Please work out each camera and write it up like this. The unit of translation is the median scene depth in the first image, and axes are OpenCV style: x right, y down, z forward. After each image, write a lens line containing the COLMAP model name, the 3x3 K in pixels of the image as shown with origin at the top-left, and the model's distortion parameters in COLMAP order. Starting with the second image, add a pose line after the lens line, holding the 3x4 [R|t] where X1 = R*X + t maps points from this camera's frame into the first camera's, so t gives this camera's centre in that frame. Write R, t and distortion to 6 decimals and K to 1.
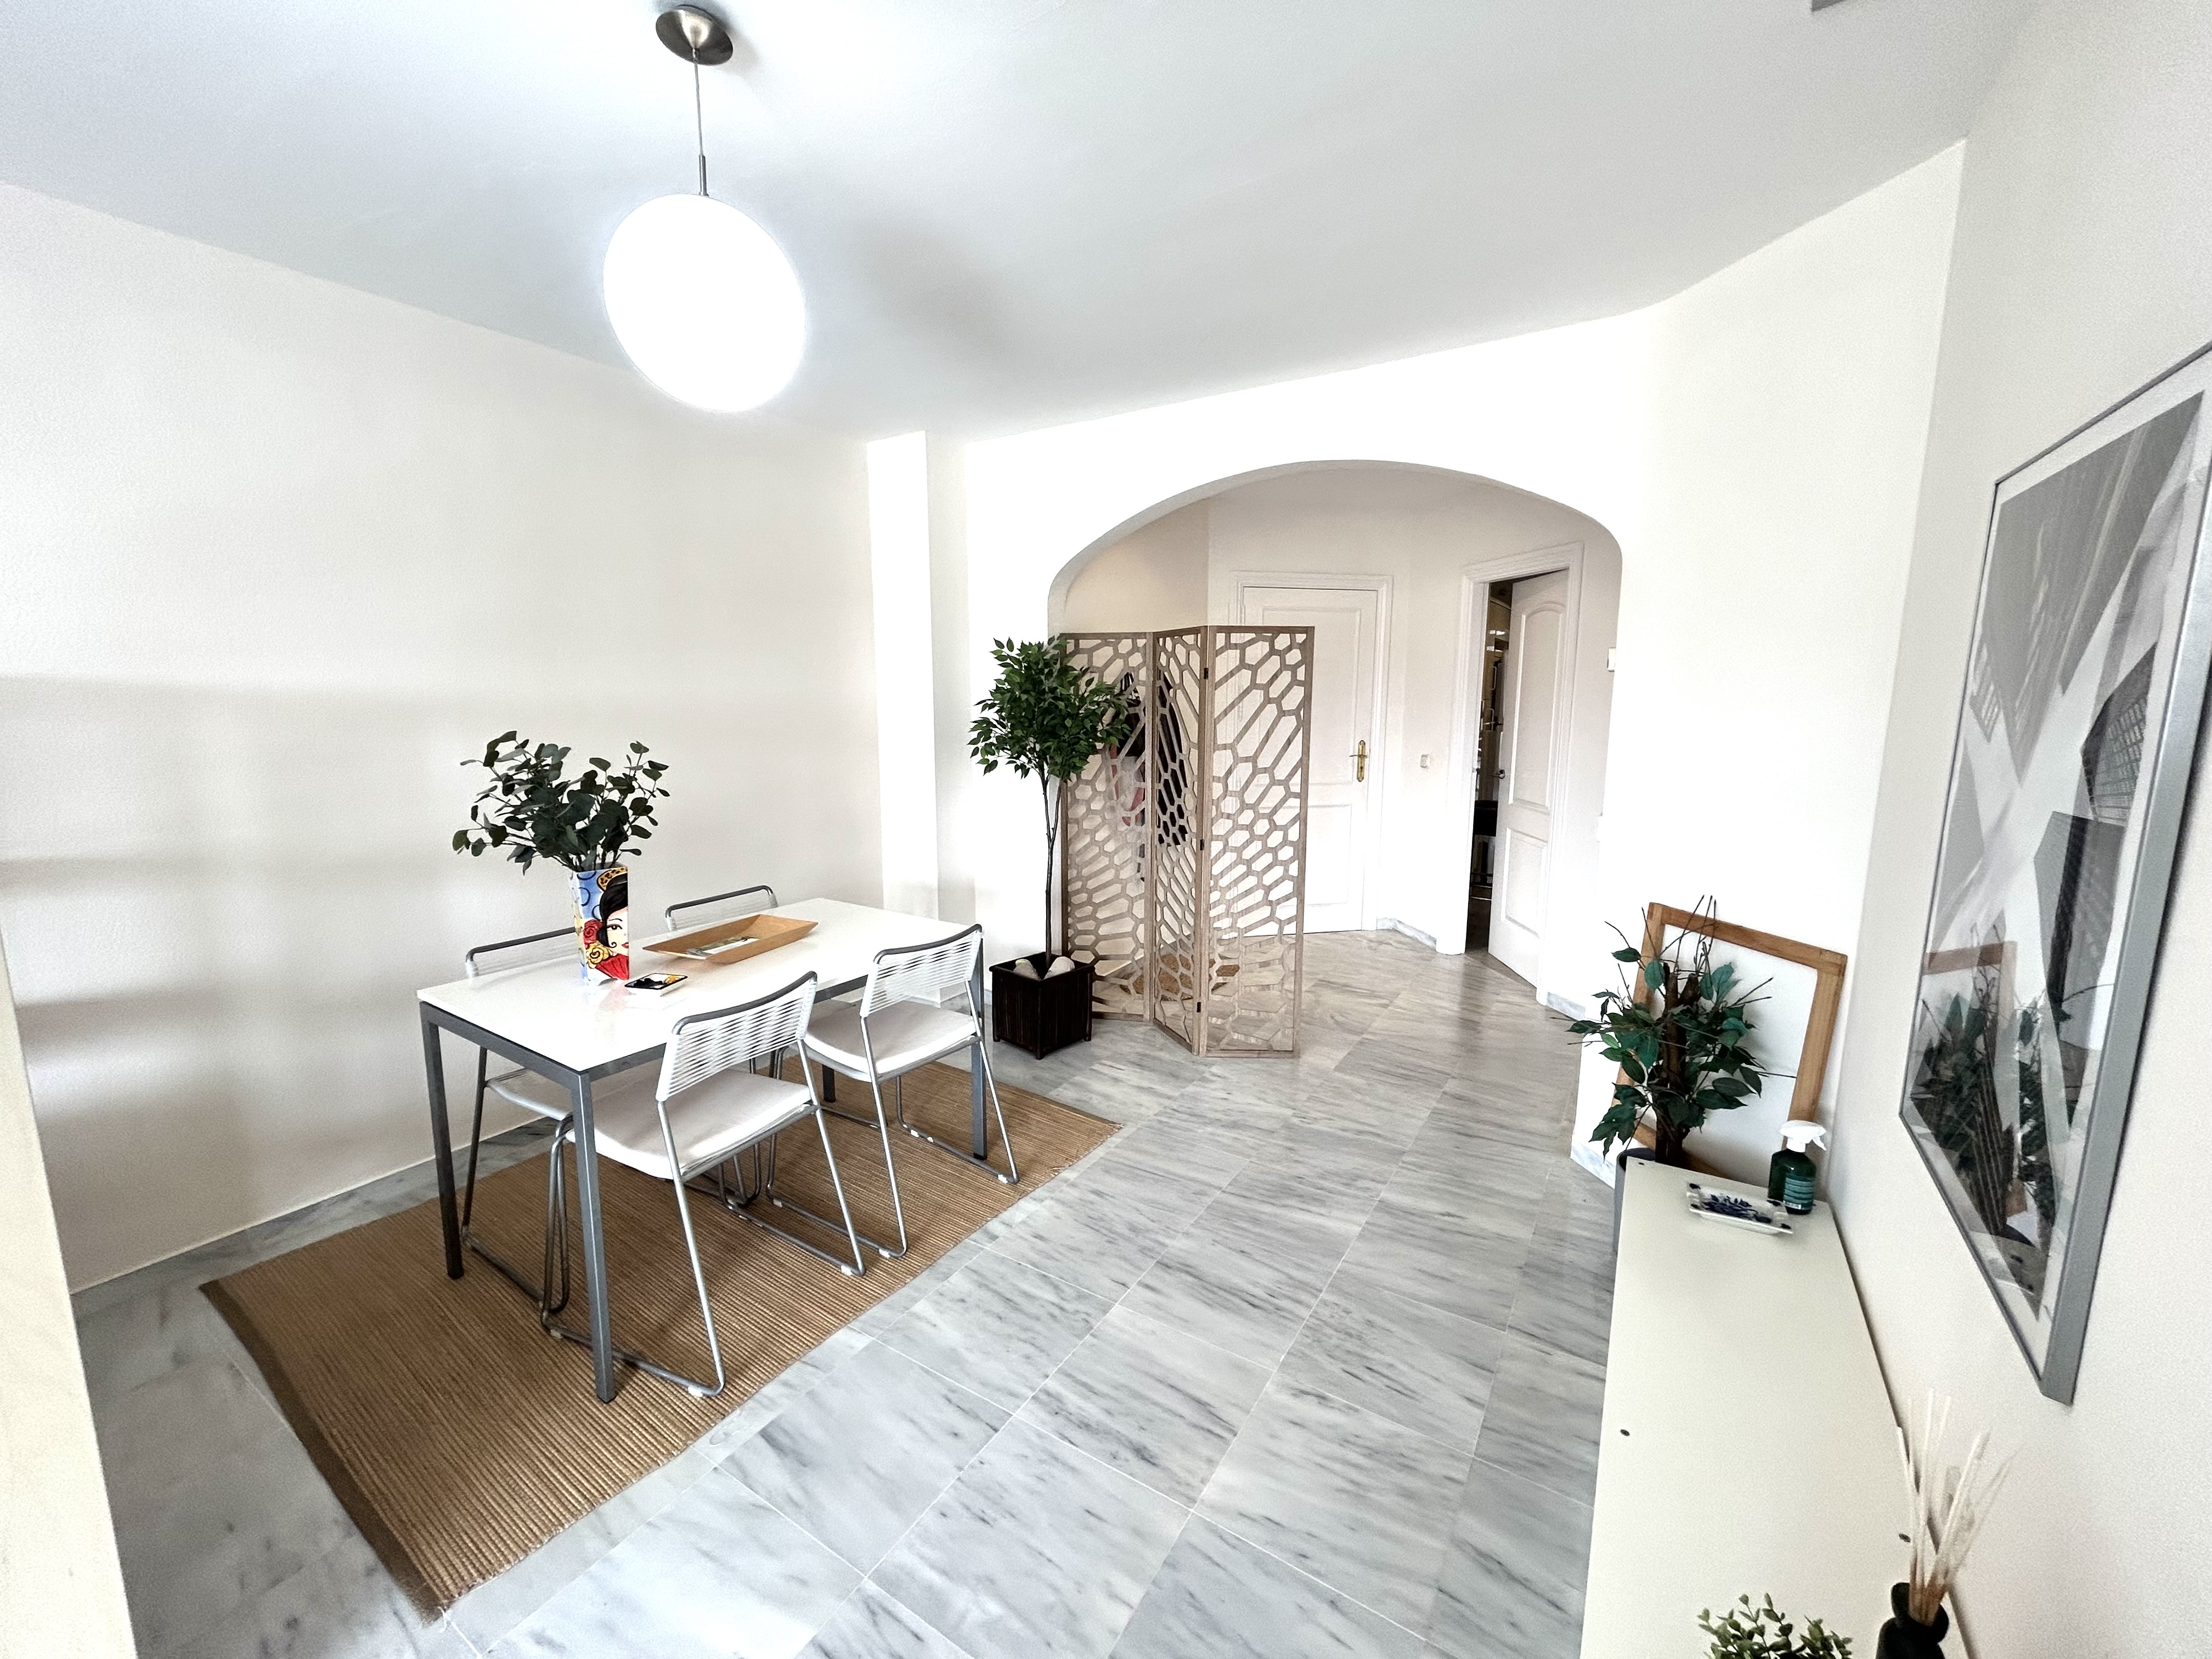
lens RADIAL K [[891.2, 0, 1101.9], [0, 891.2, 826.1], [0, 0, 1]] dist [0.000114, -0.000381]
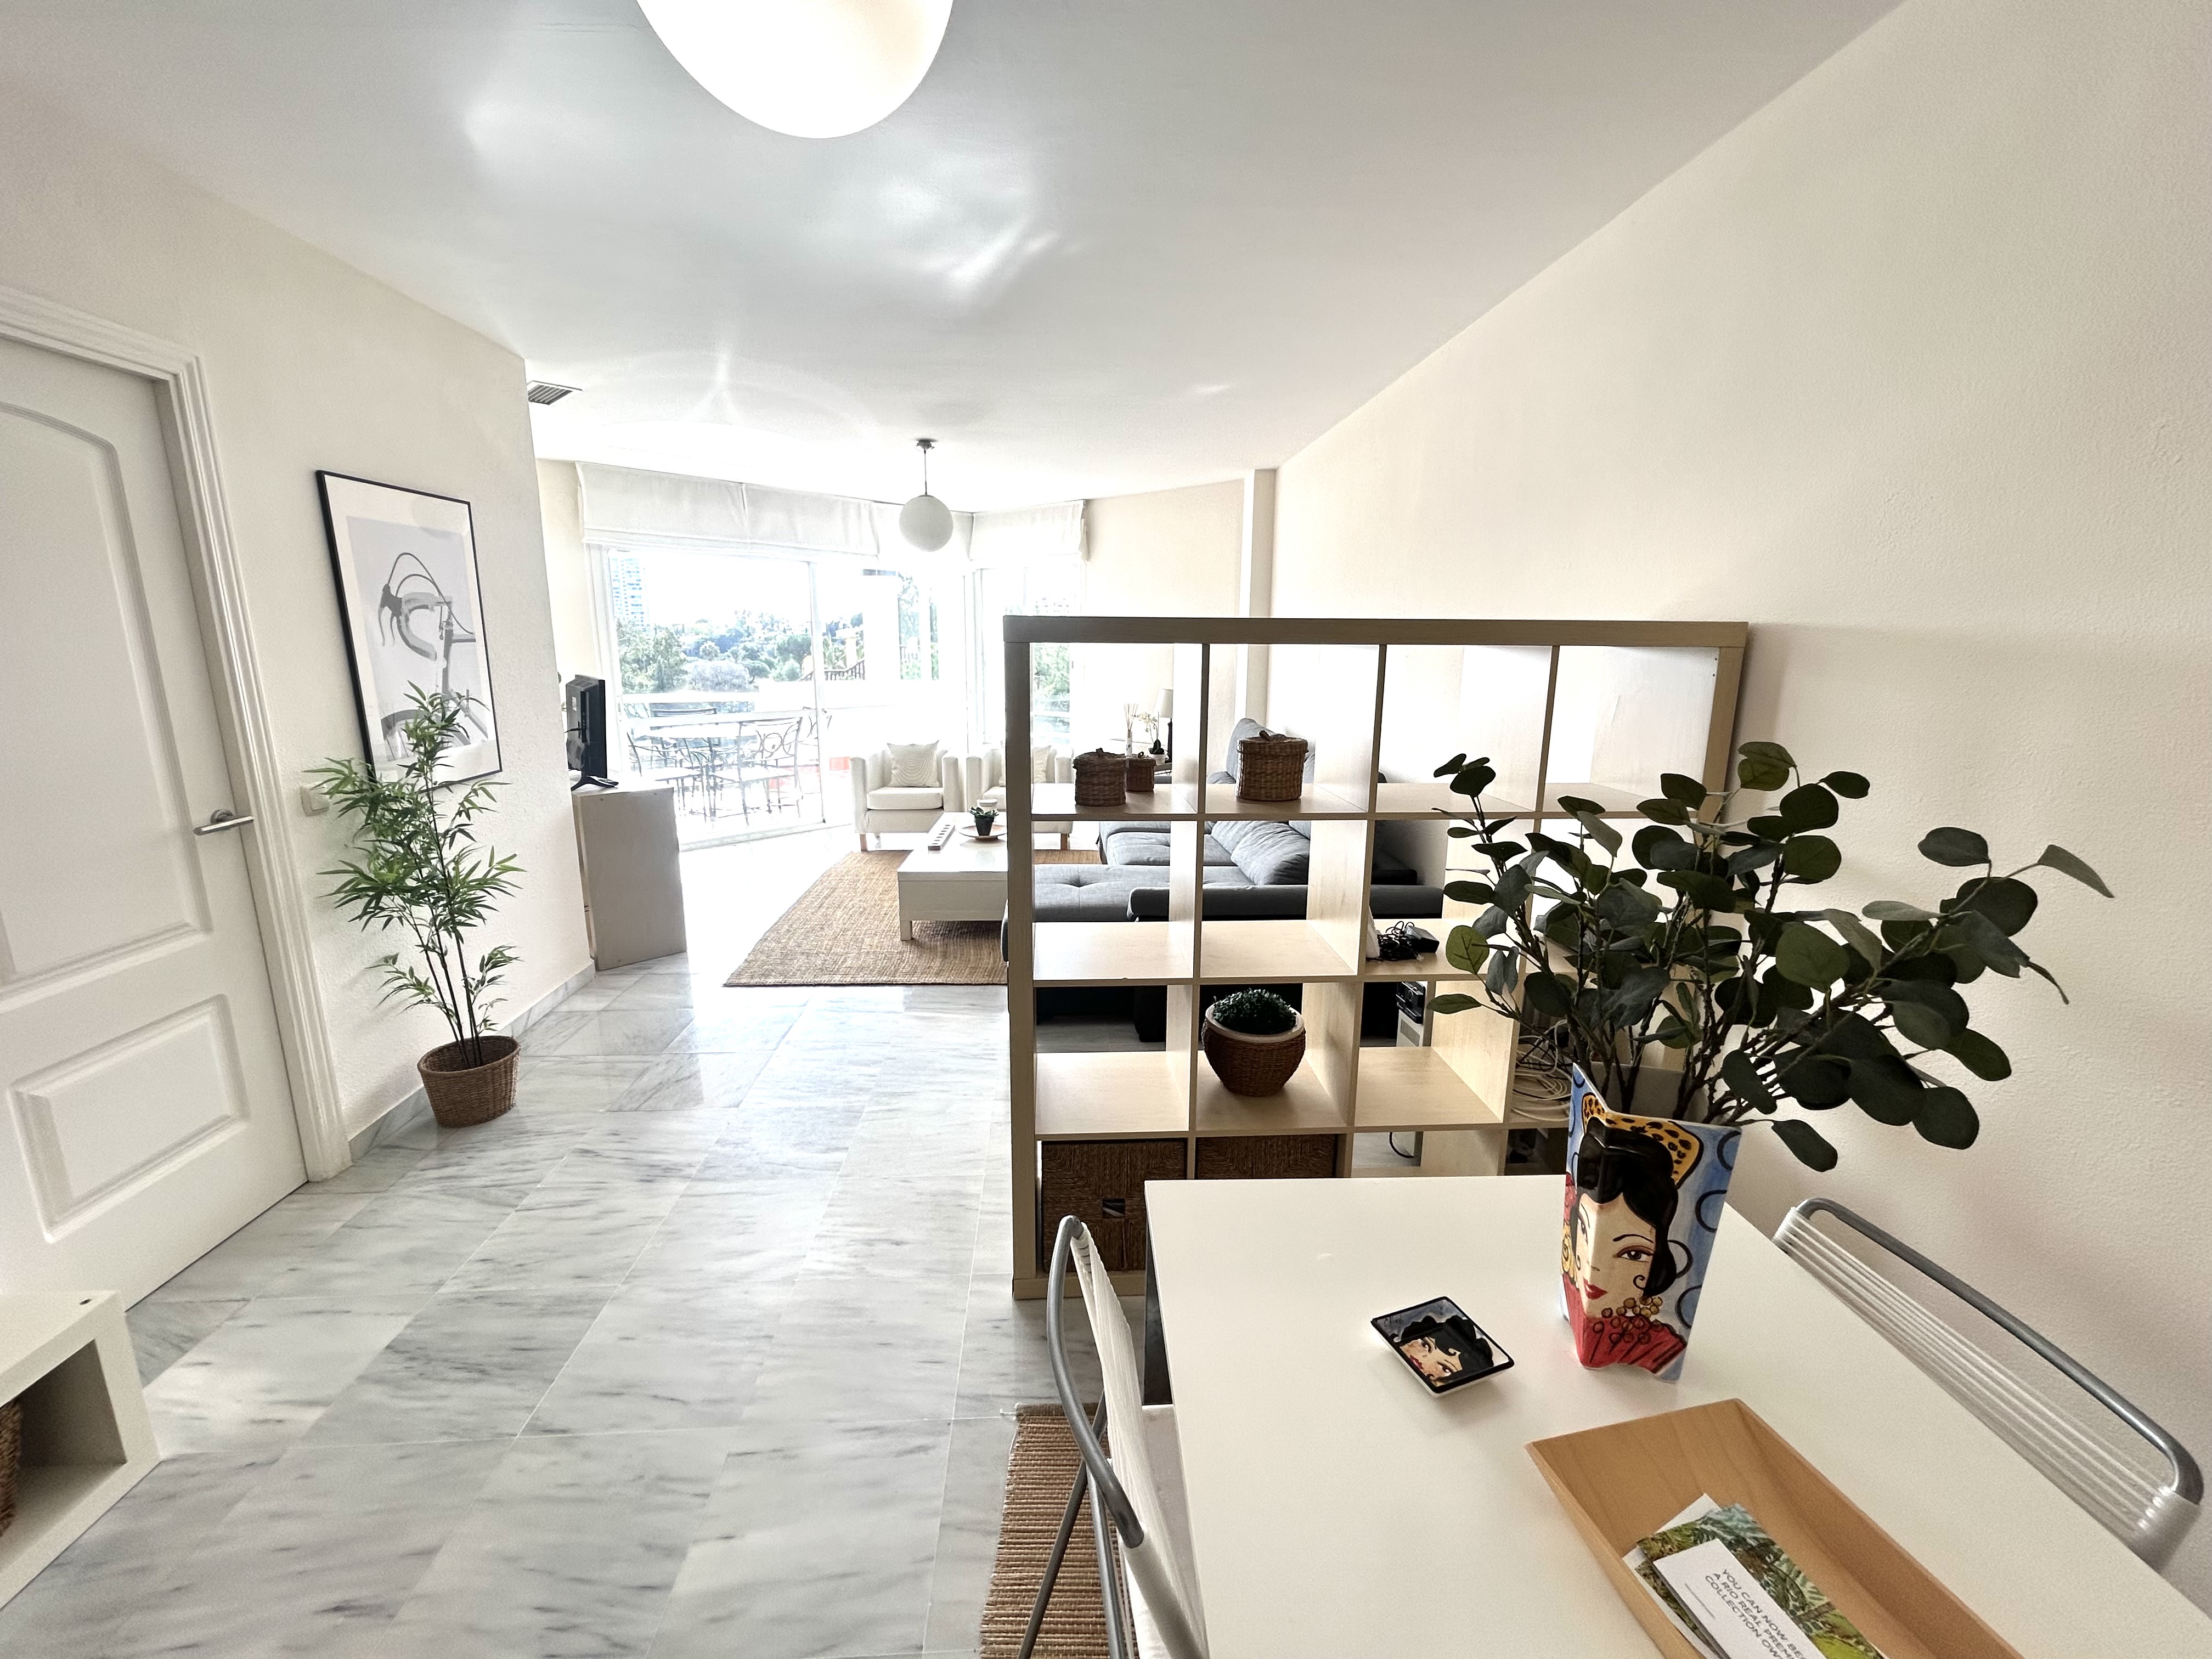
lens RADIAL K [[896.0, 0, 1099.5], [0, 896.0, 825.0], [0, 0, 1]] dist [0.001170, -0.000263]
pose [[-0.819105, 0.109430, -0.563109, -0.193680], [-0.092479, 0.943605, 0.317894, -0.220667], [0.566139, 0.312464, -0.762792, 1.442416]]
